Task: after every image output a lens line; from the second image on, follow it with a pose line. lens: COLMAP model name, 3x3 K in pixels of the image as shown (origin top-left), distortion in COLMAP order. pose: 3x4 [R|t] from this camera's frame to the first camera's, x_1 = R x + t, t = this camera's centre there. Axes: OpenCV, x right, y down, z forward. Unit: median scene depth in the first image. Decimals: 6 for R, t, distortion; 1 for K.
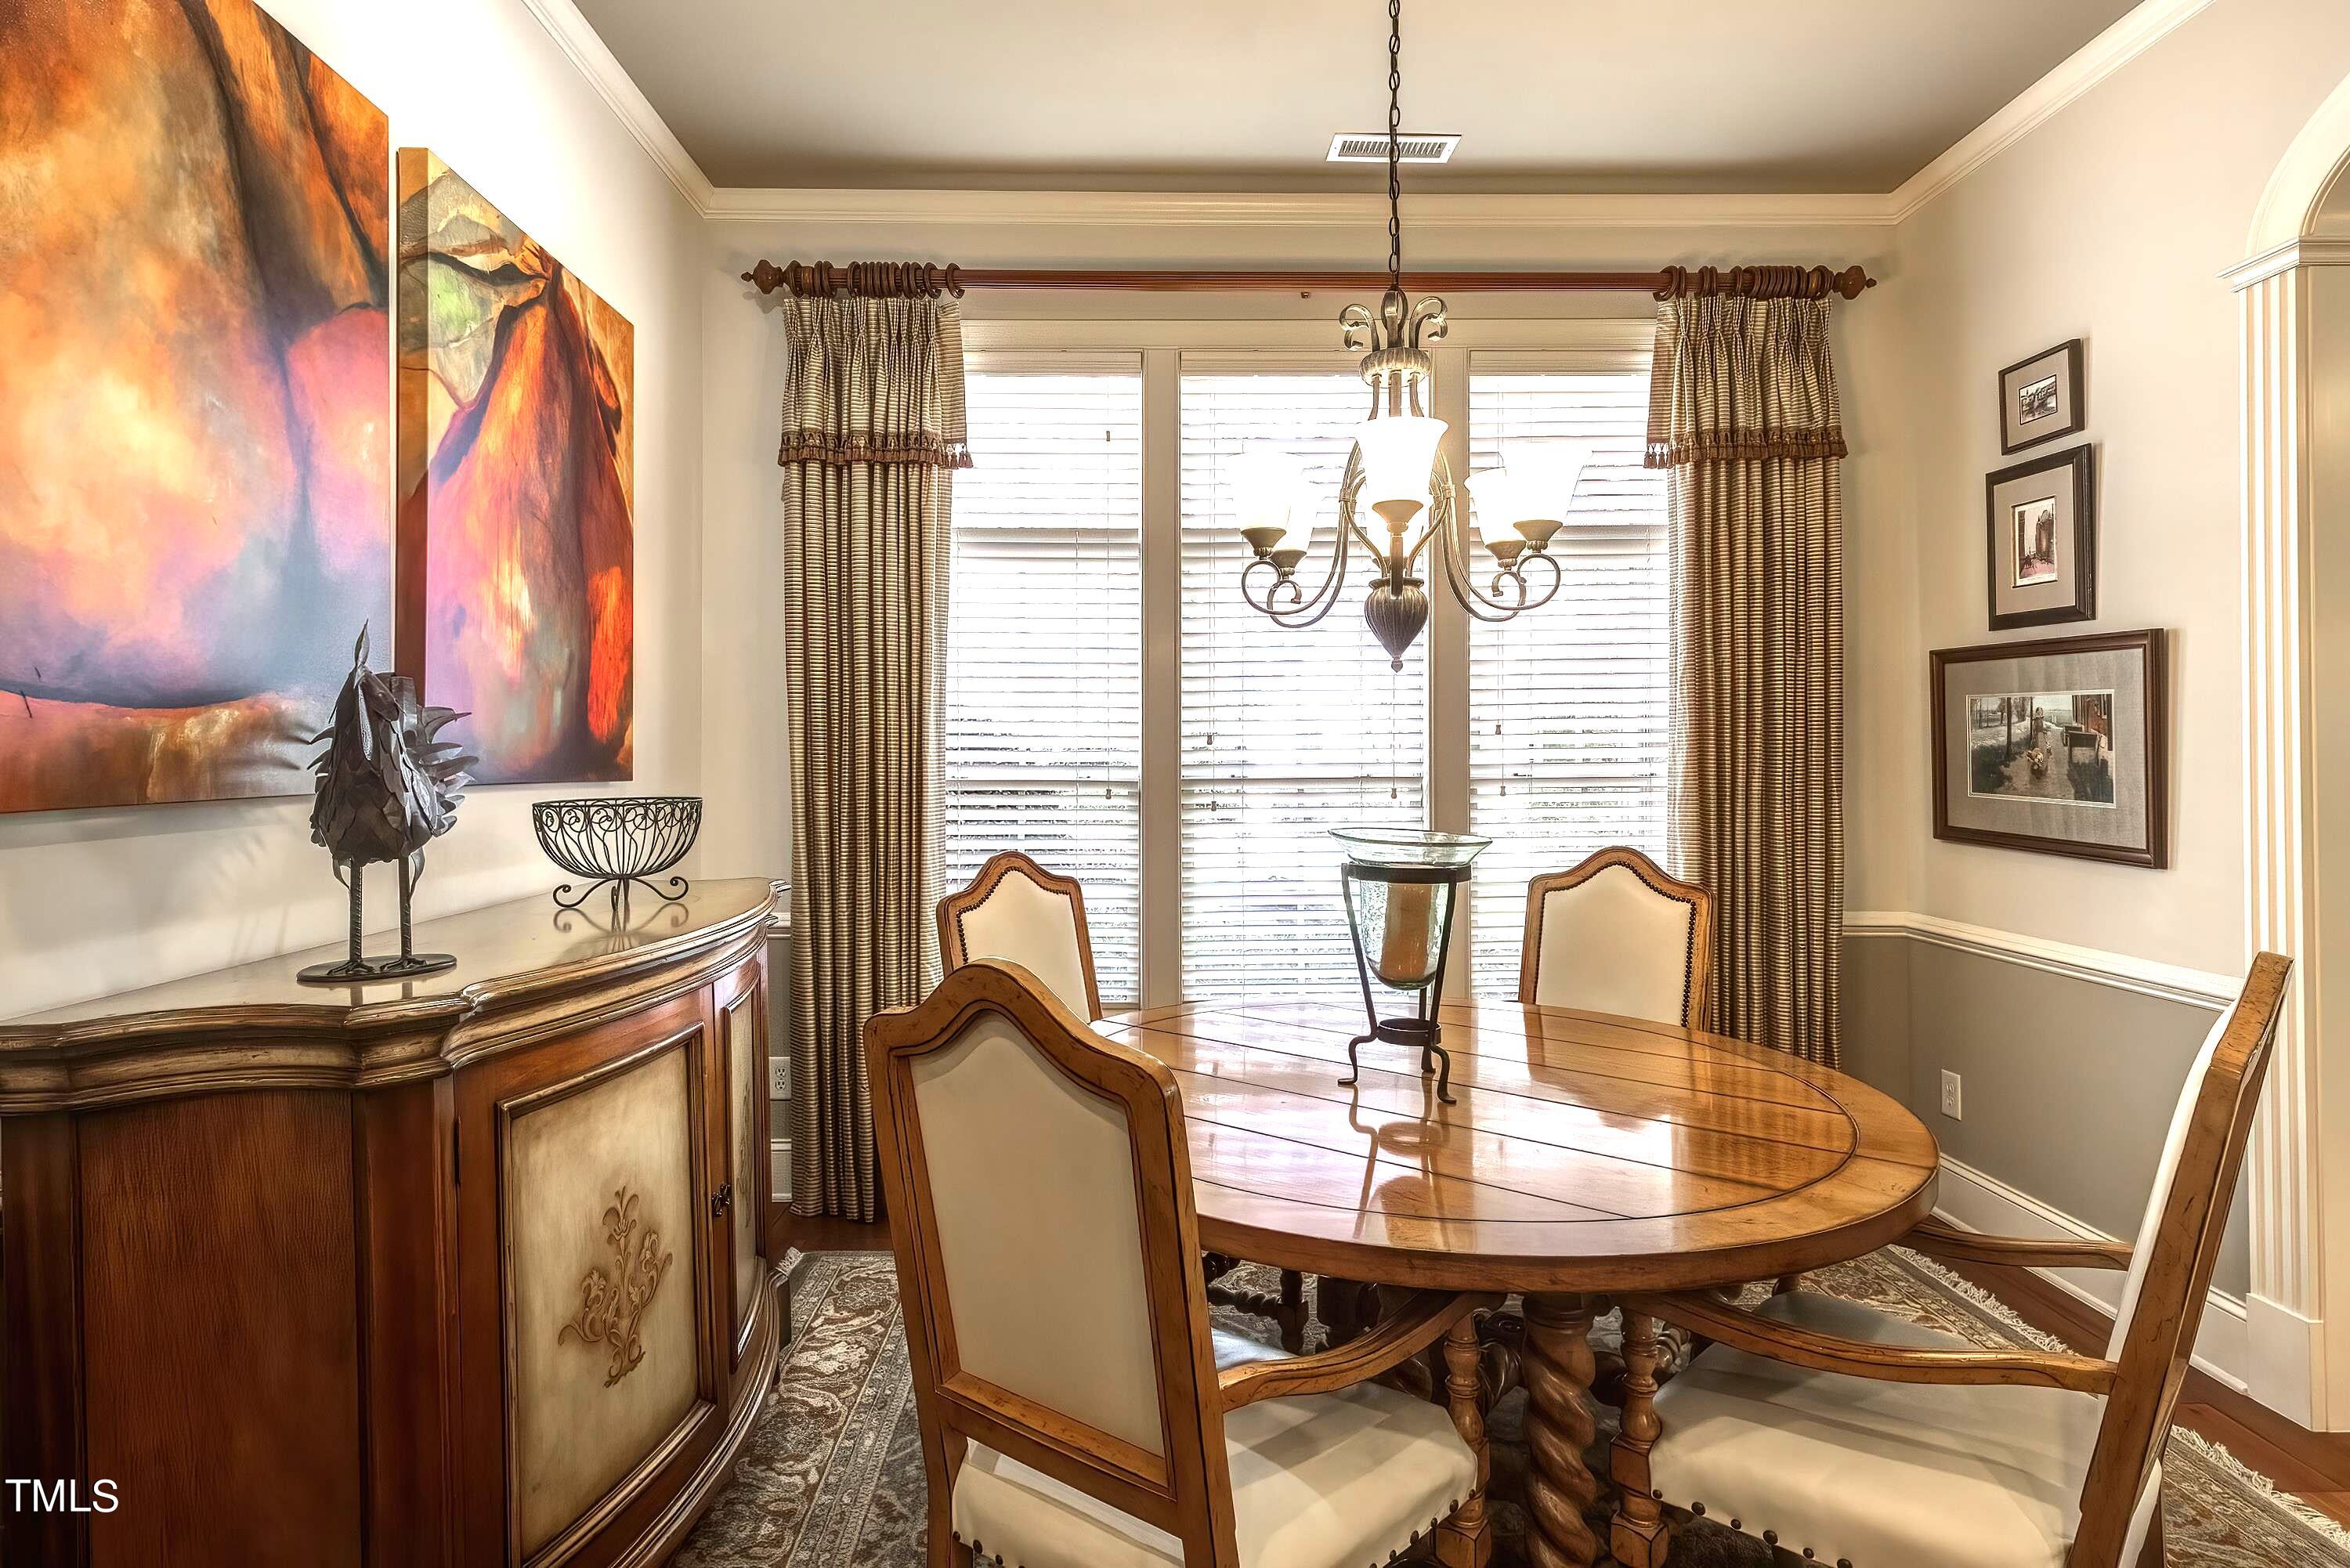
lens RADIAL K [[1227.2, 0, 1103.4], [0, 1227.2, 740.1], [0, 0, 1]] dist [0.032390, -0.010732]
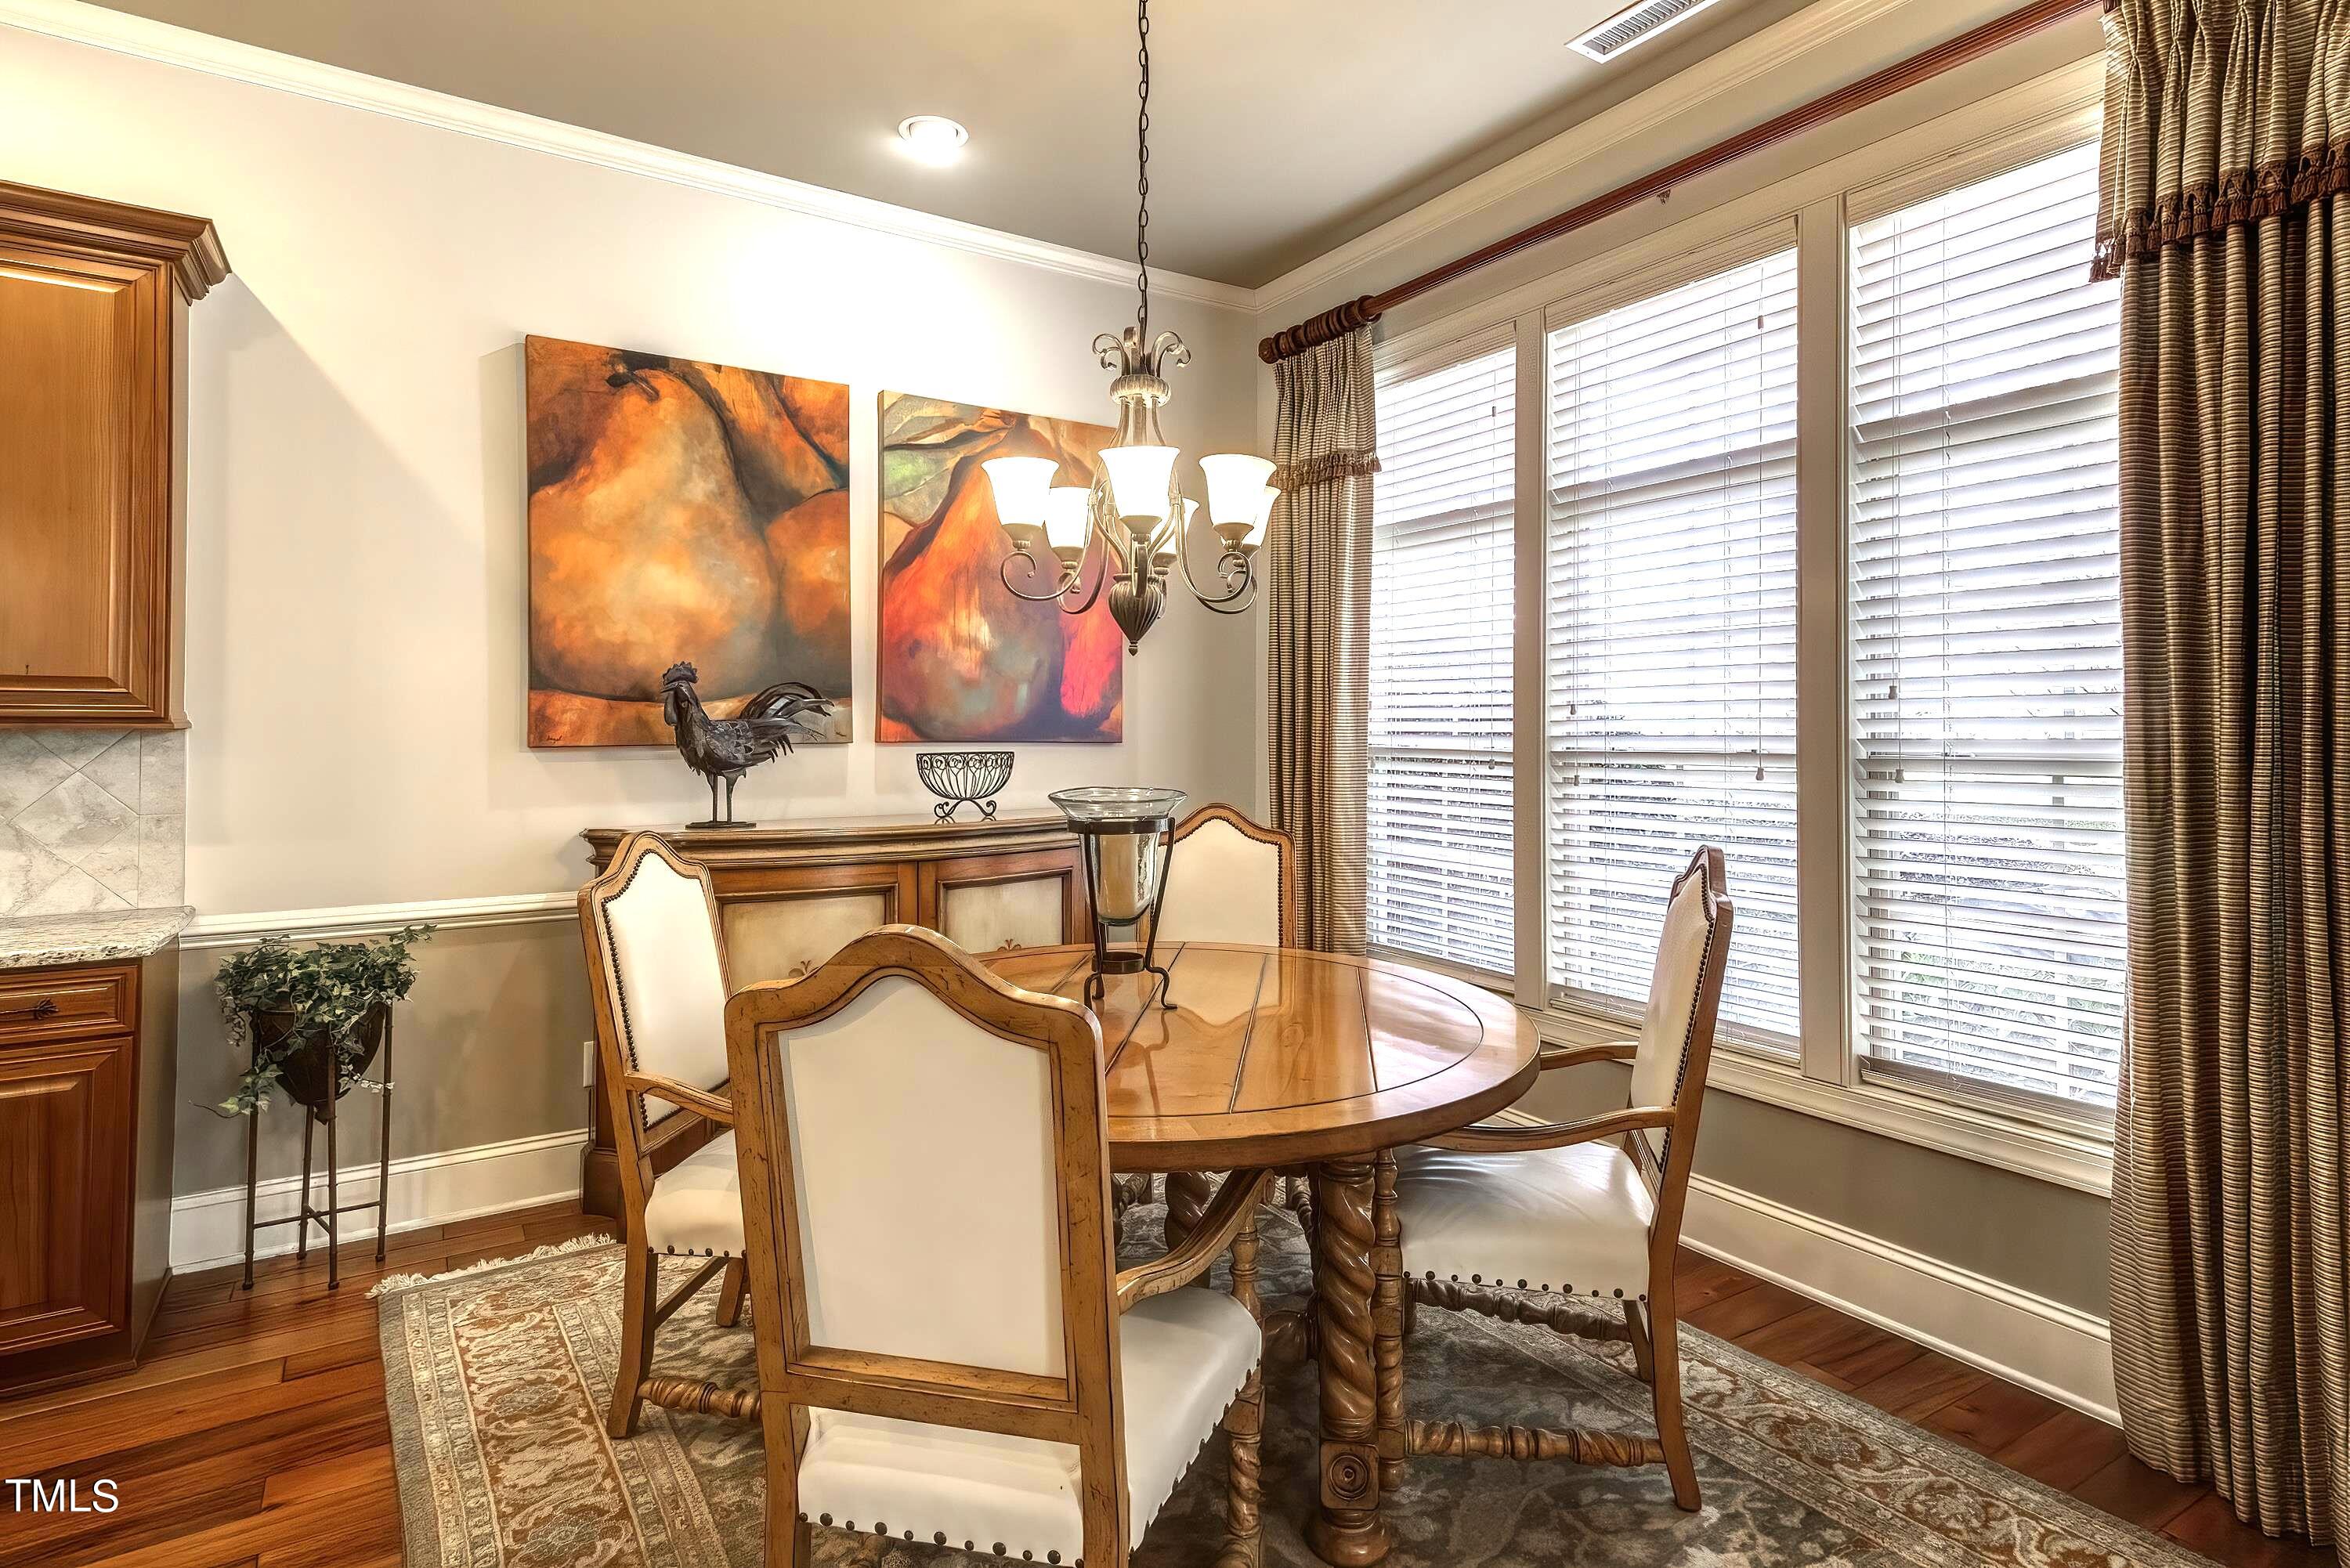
lens RADIAL K [[1165.6, 0, 1244.0], [0, 1165.6, 734.1], [0, 0, 1]] dist [-0.000646, -0.000879]
pose [[0.558223, 0.007508, -0.829657, 0.881370], [0.007041, 0.999880, 0.013785, 0.004937], [0.829661, -0.013537, 0.558103, 0.363418]]
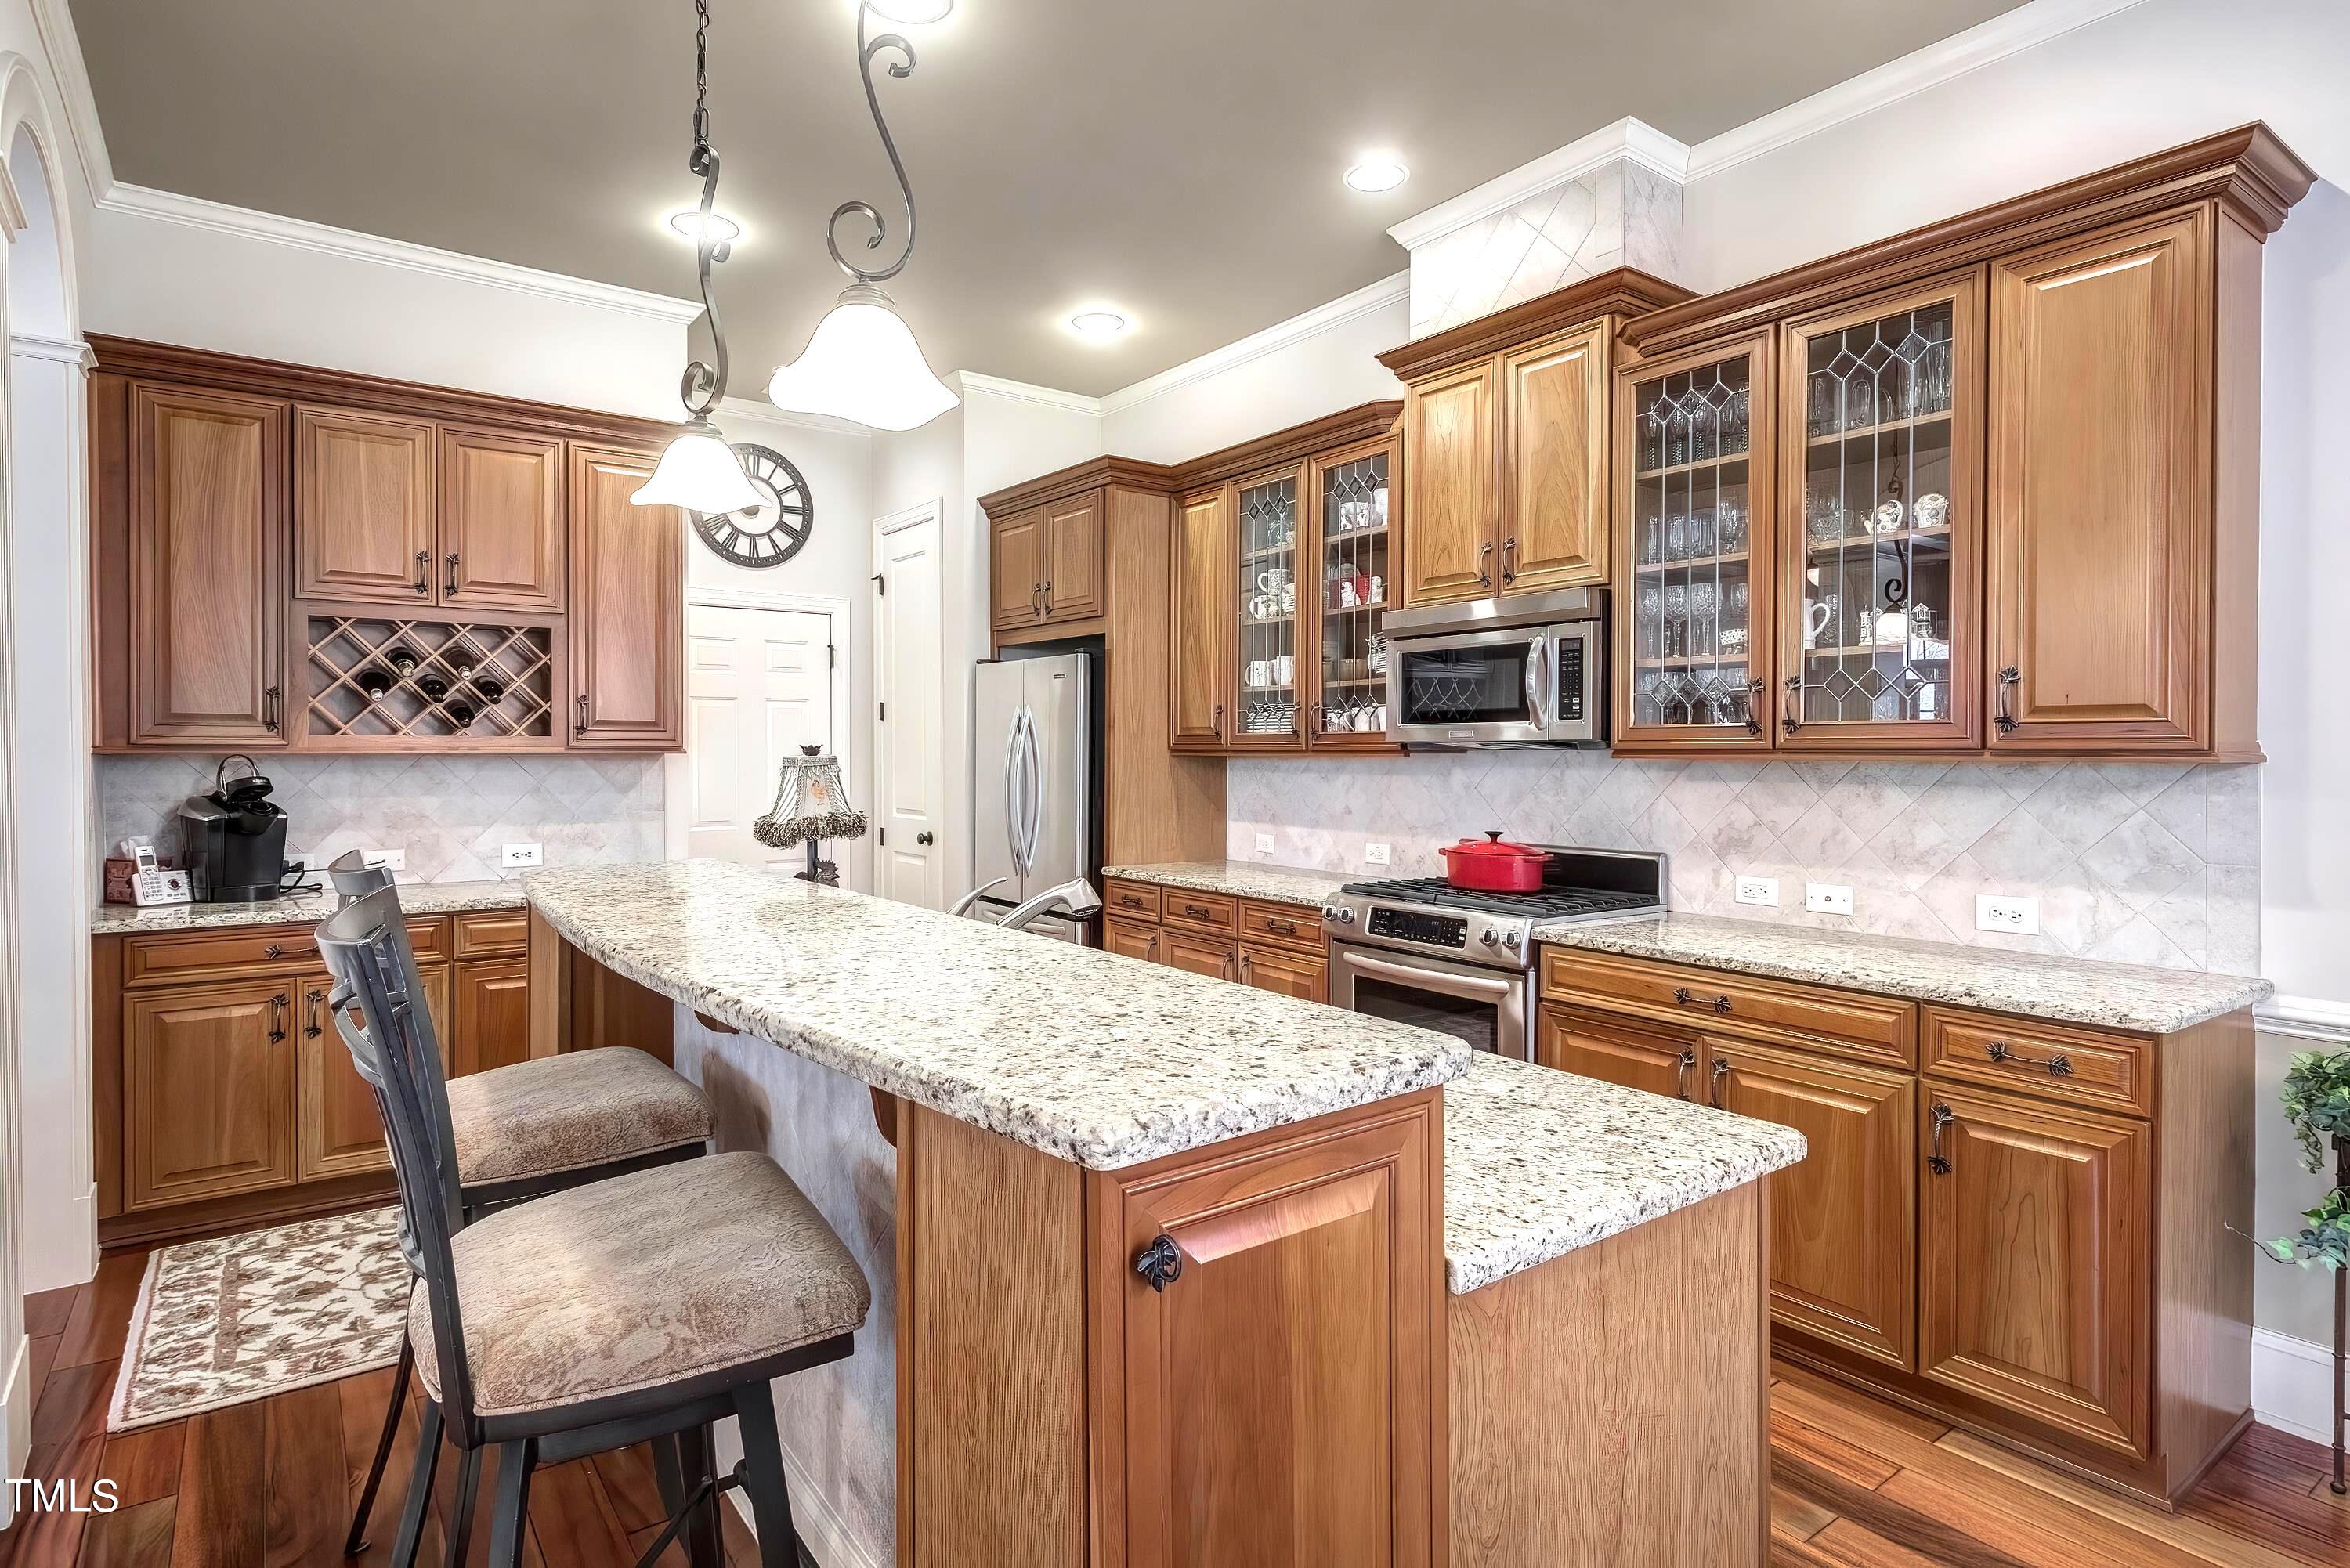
lens RADIAL K [[1227.2, 0, 1161.3], [0, 1227.2, 752.3], [0, 0, 1]] dist [0.032390, -0.010732]
pose [[-0.822076, 0.000007, -0.569377, 0.654654], [0.005057, 0.999961, -0.007289, 0.002355], [0.569355, -0.008871, -0.822044, 0.462542]]
